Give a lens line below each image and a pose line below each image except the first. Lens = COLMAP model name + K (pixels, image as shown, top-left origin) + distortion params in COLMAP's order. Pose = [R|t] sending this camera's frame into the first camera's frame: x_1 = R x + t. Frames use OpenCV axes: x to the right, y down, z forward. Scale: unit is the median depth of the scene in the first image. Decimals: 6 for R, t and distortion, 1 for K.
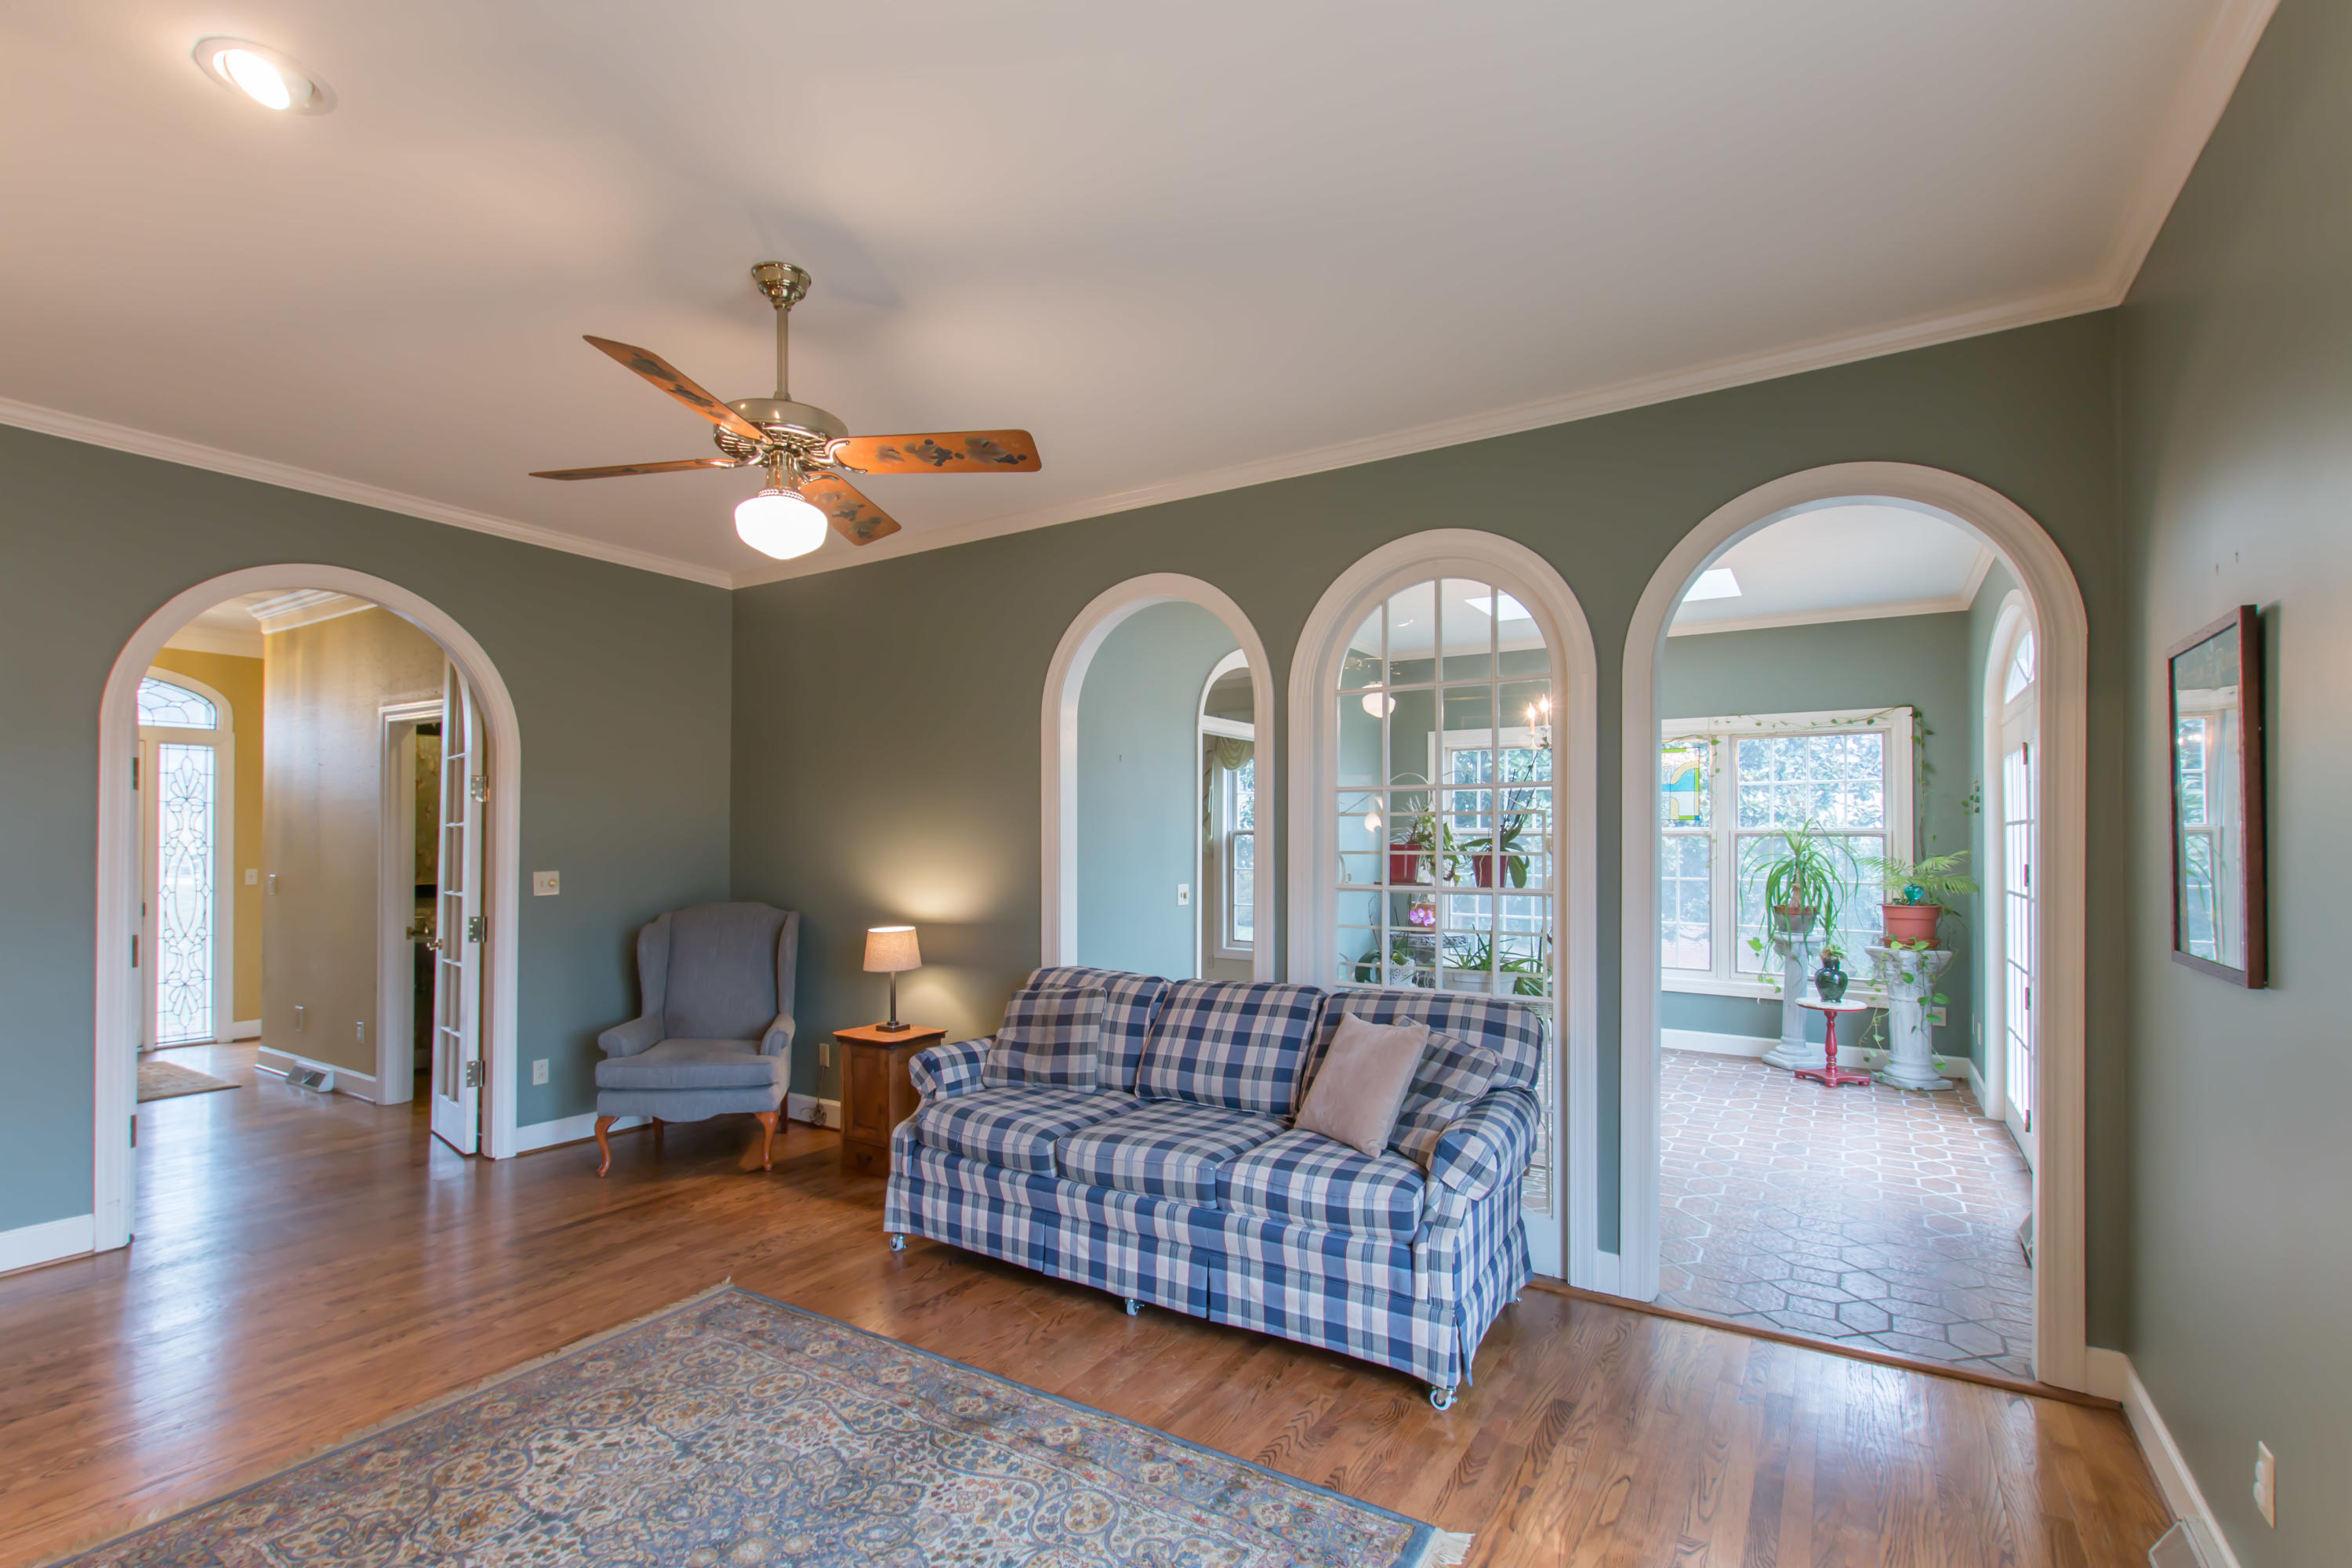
lens RADIAL K [[1078.8, 0, 1185.3], [0, 1078.8, 802.0], [0, 0, 1]] dist [-0.015142, 0.000110]
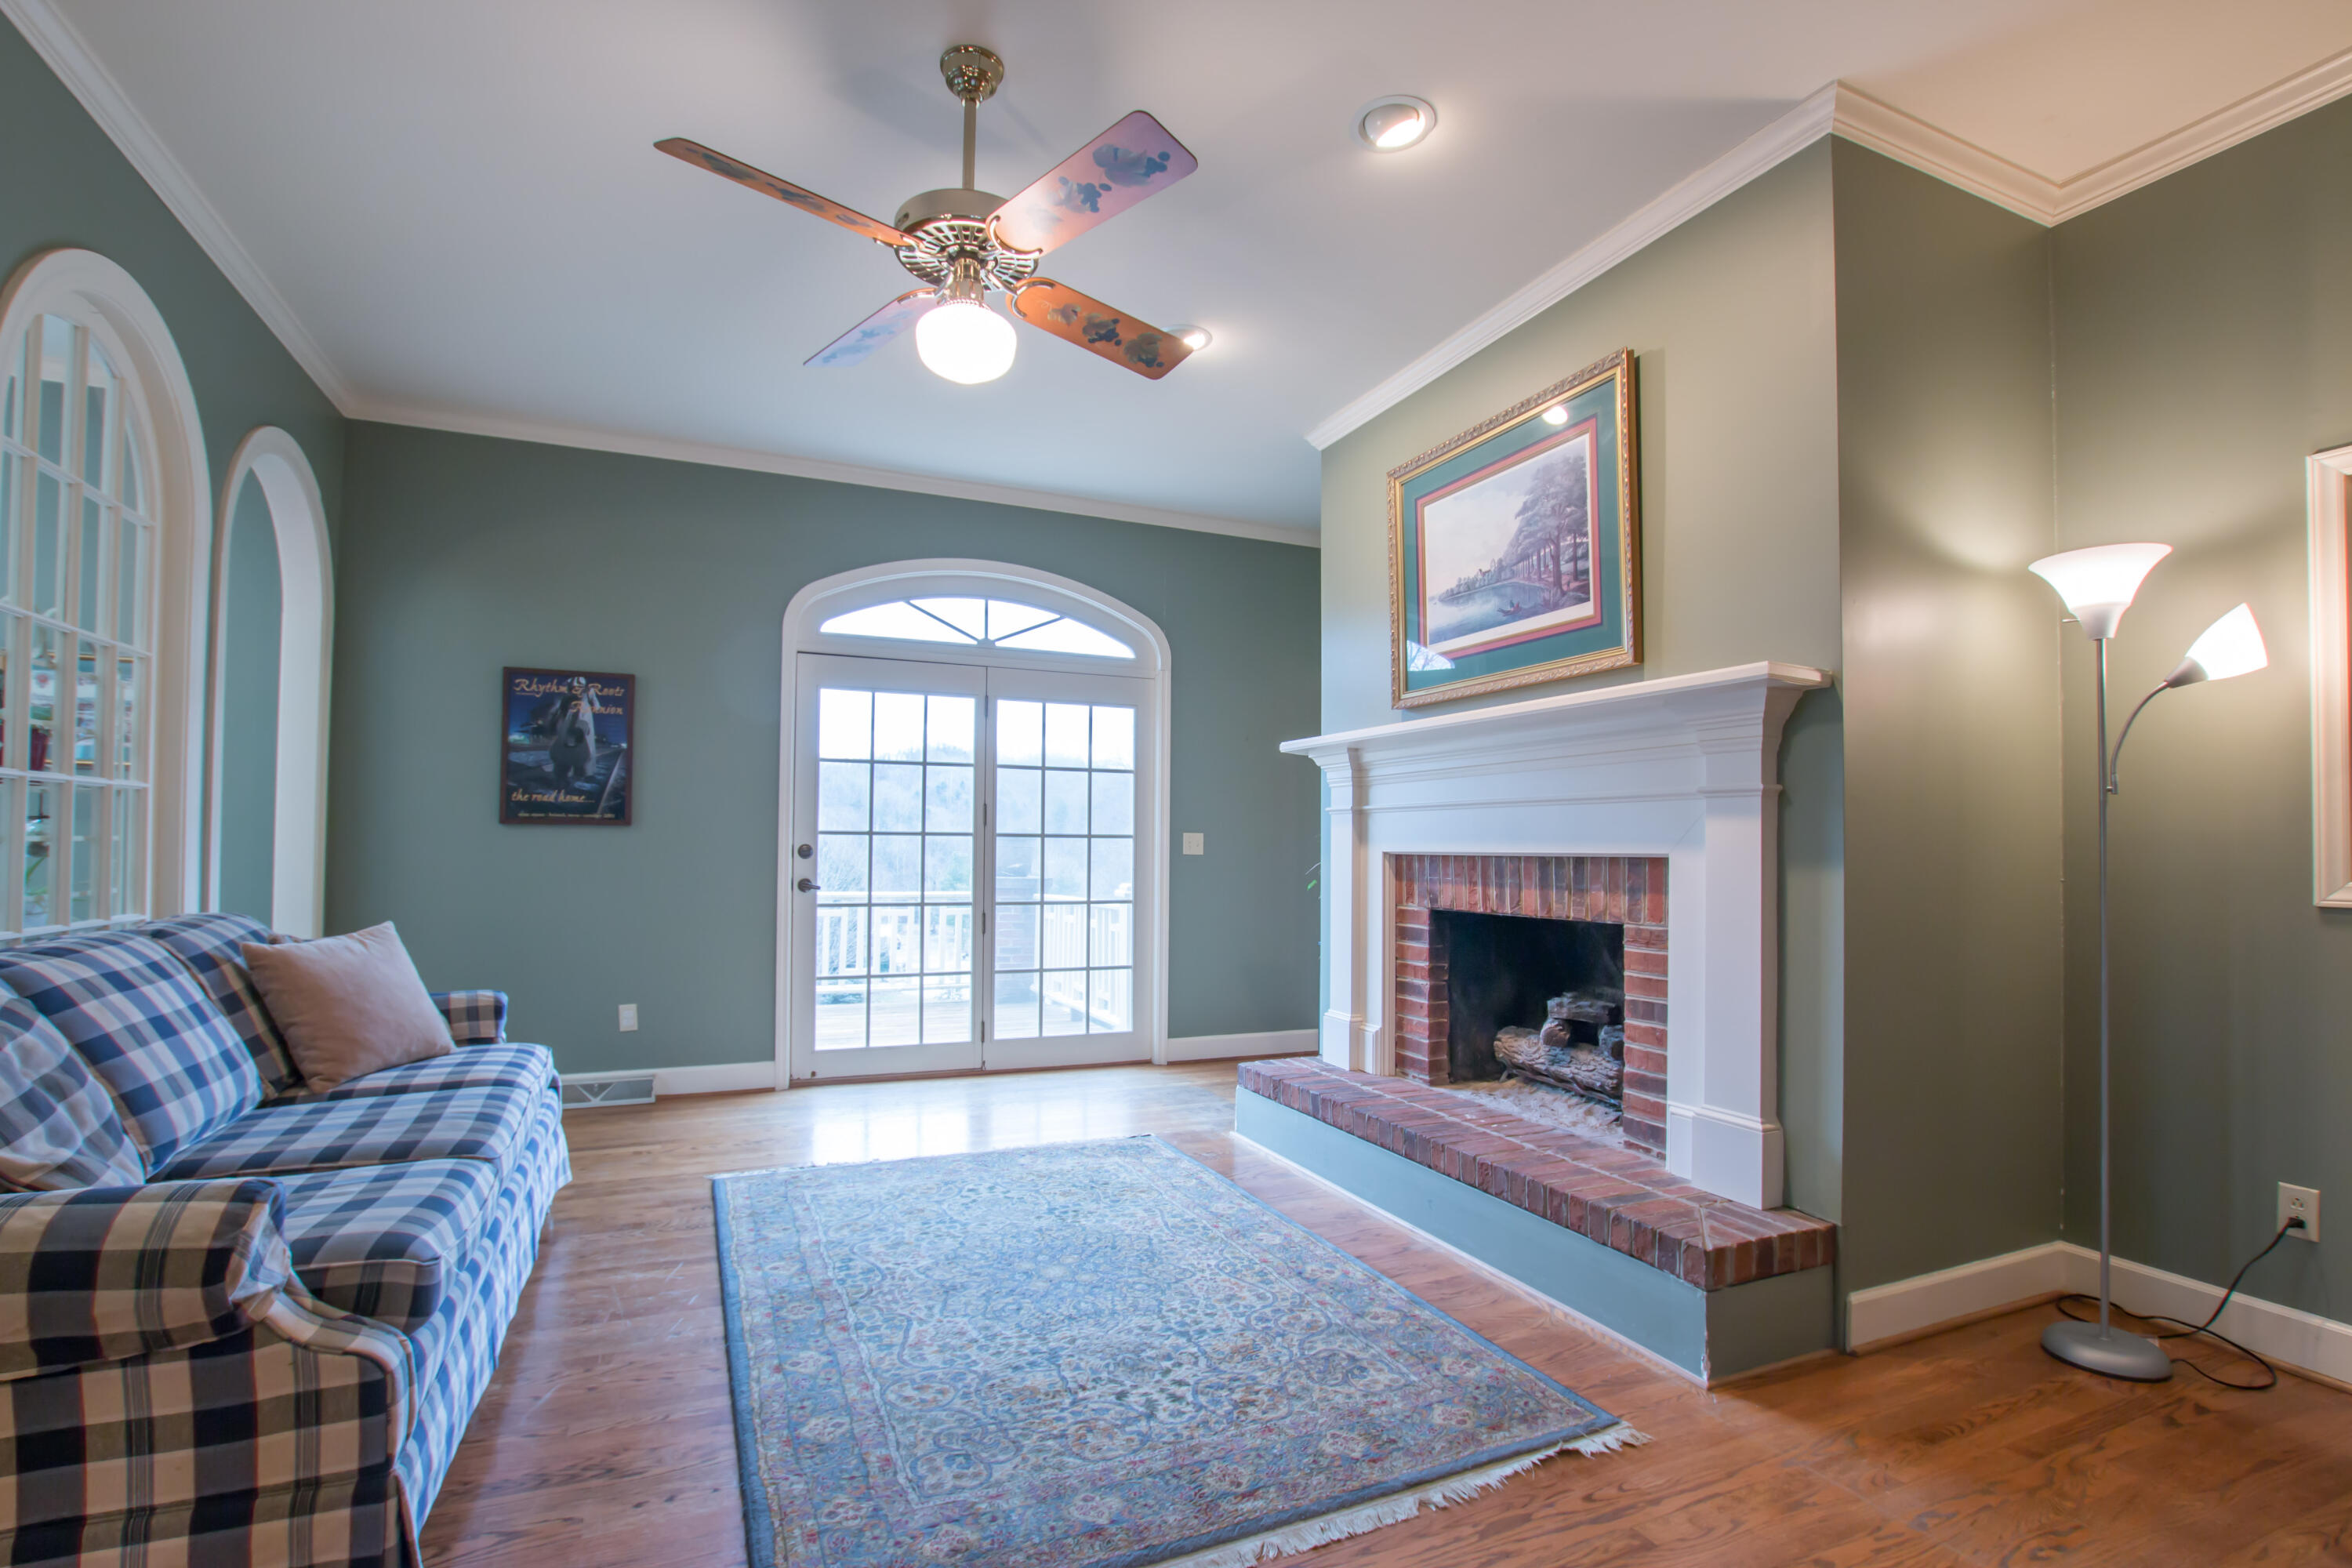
lens RADIAL K [[1078.8, 0, 1133.2], [0, 1078.8, 819.3], [0, 0, 1]] dist [-0.015142, 0.000110]
pose [[-0.805924, 0.002707, 0.592012, -0.560791], [-0.020075, 0.999290, -0.031897, 0.084459], [-0.591678, -0.037591, -0.805297, 0.897951]]
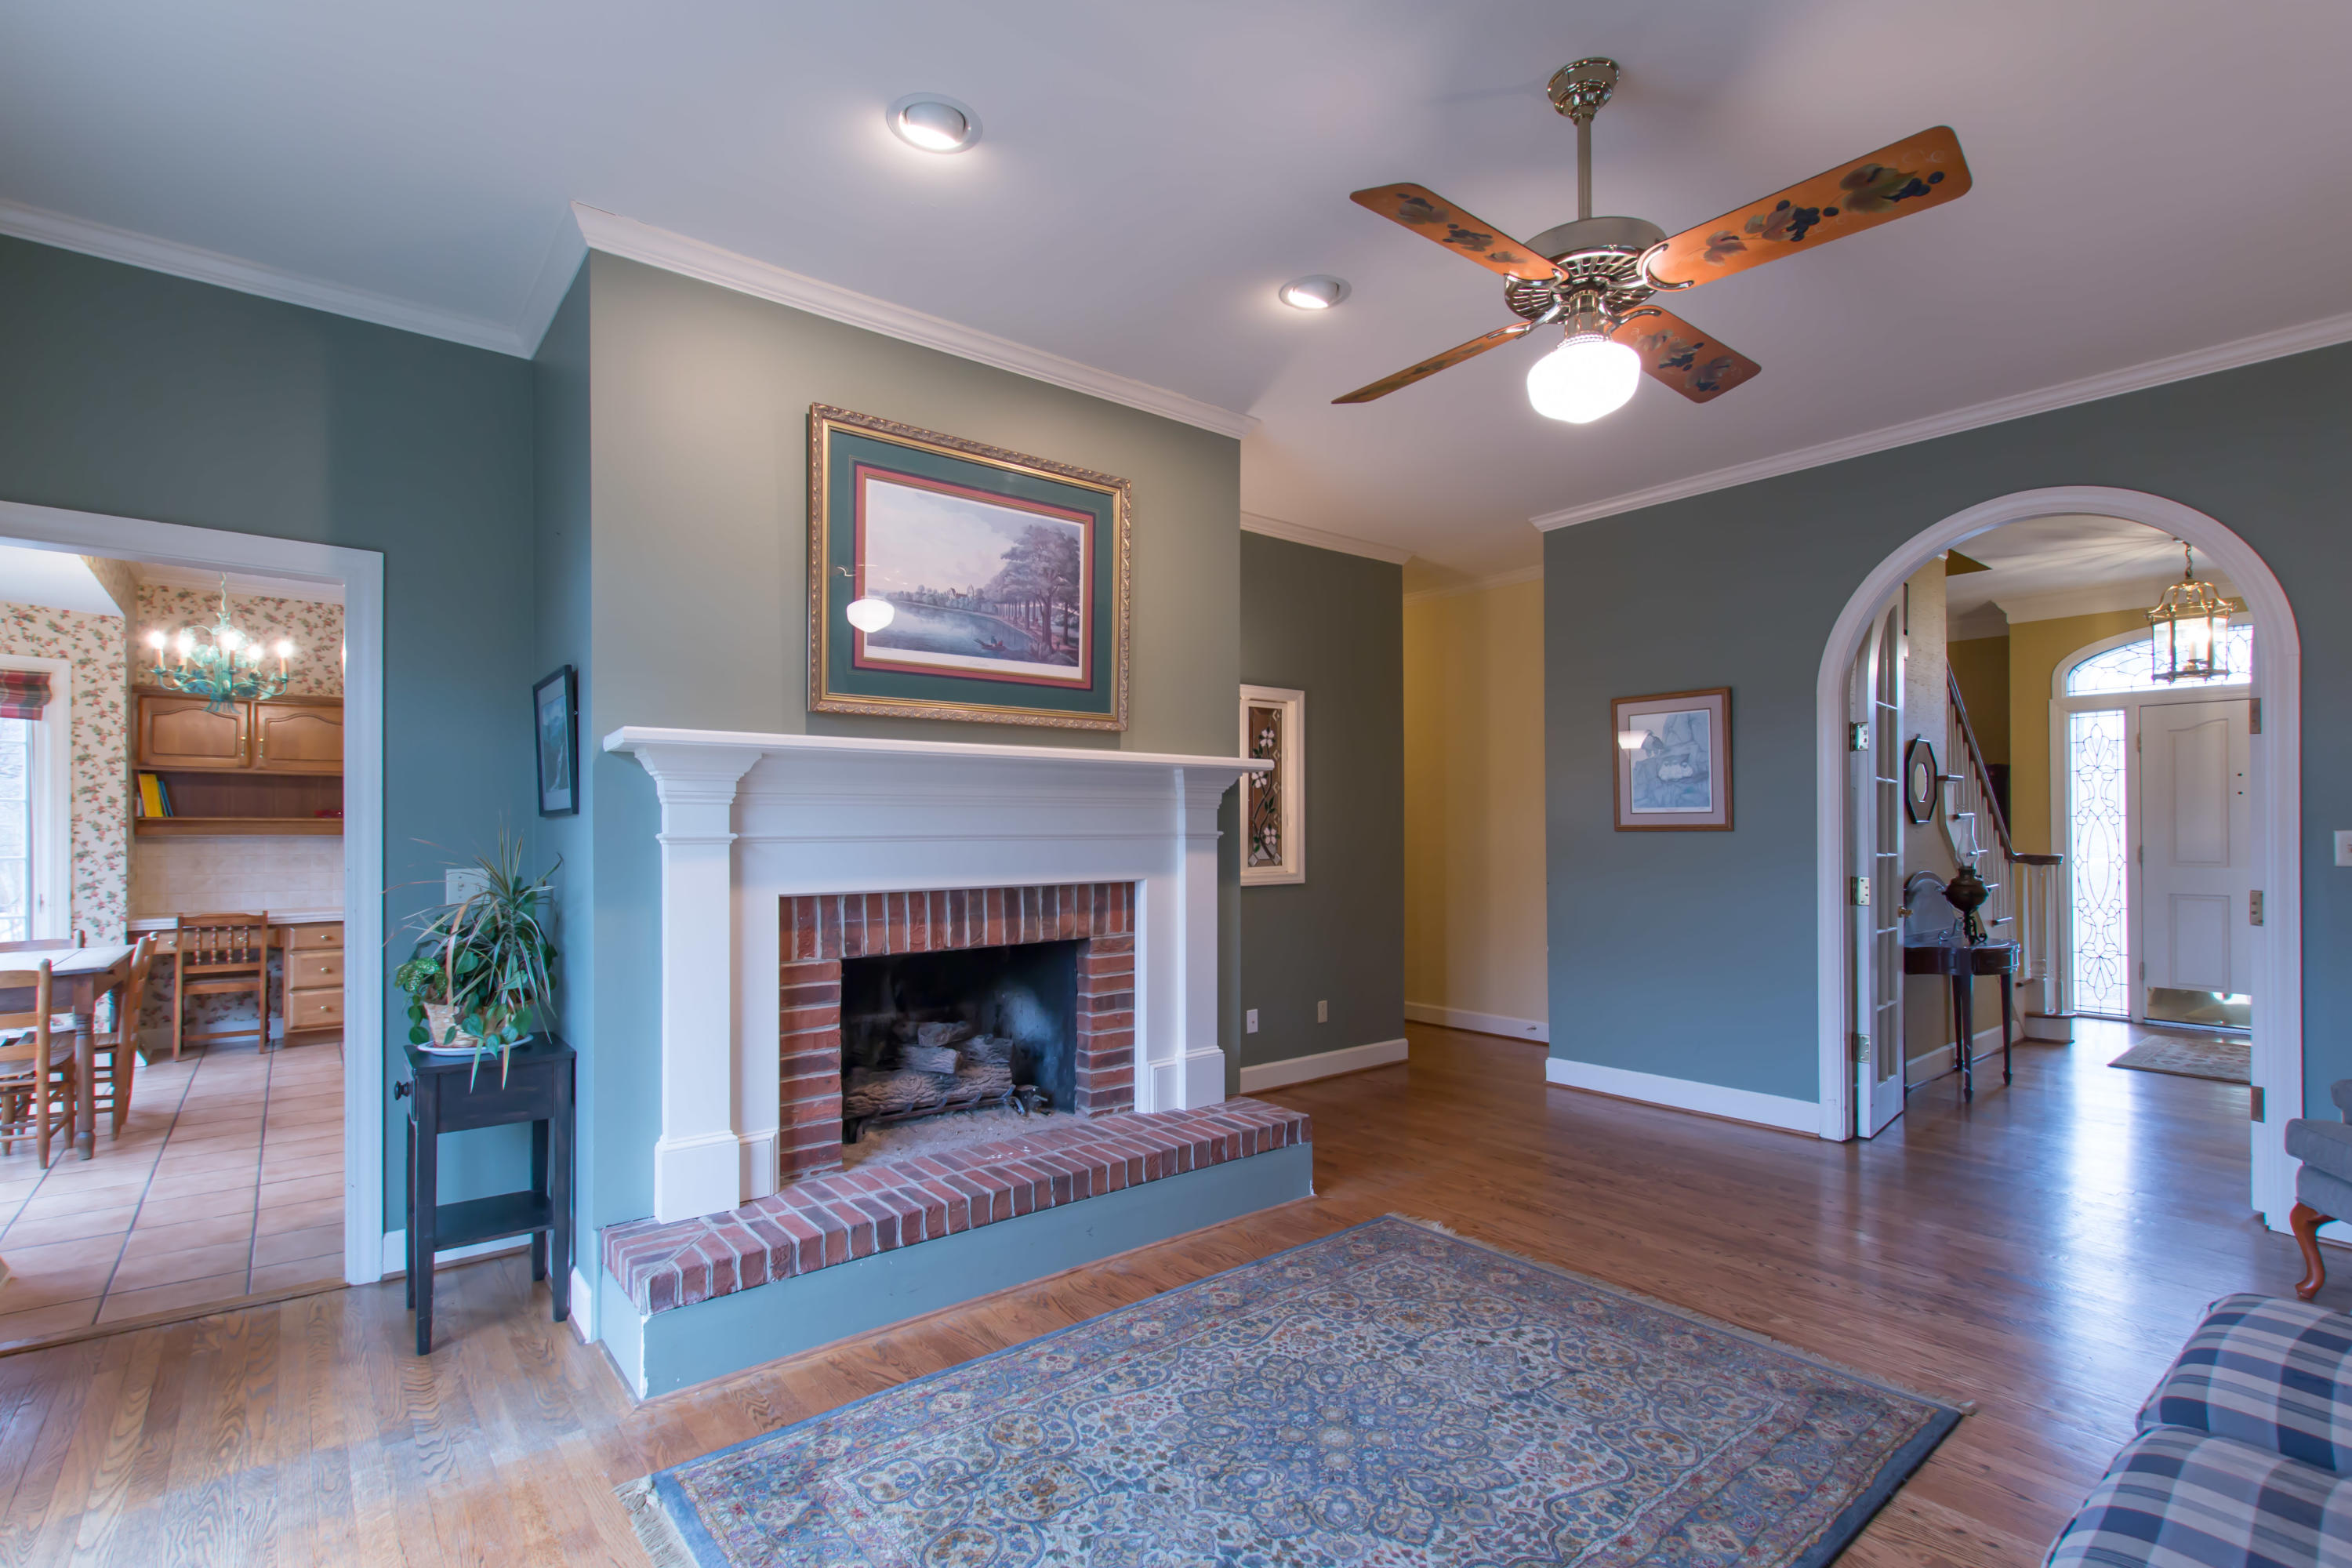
lens RADIAL K [[1078.8, 0, 1163.2], [0, 1078.8, 829.5], [0, 0, 1]] dist [-0.015142, 0.000110]
pose [[-0.345461, -0.007218, -0.938405, 0.283217], [0.017444, 0.999748, -0.014111, 0.054064], [0.938271, -0.021244, -0.345249, 0.540354]]
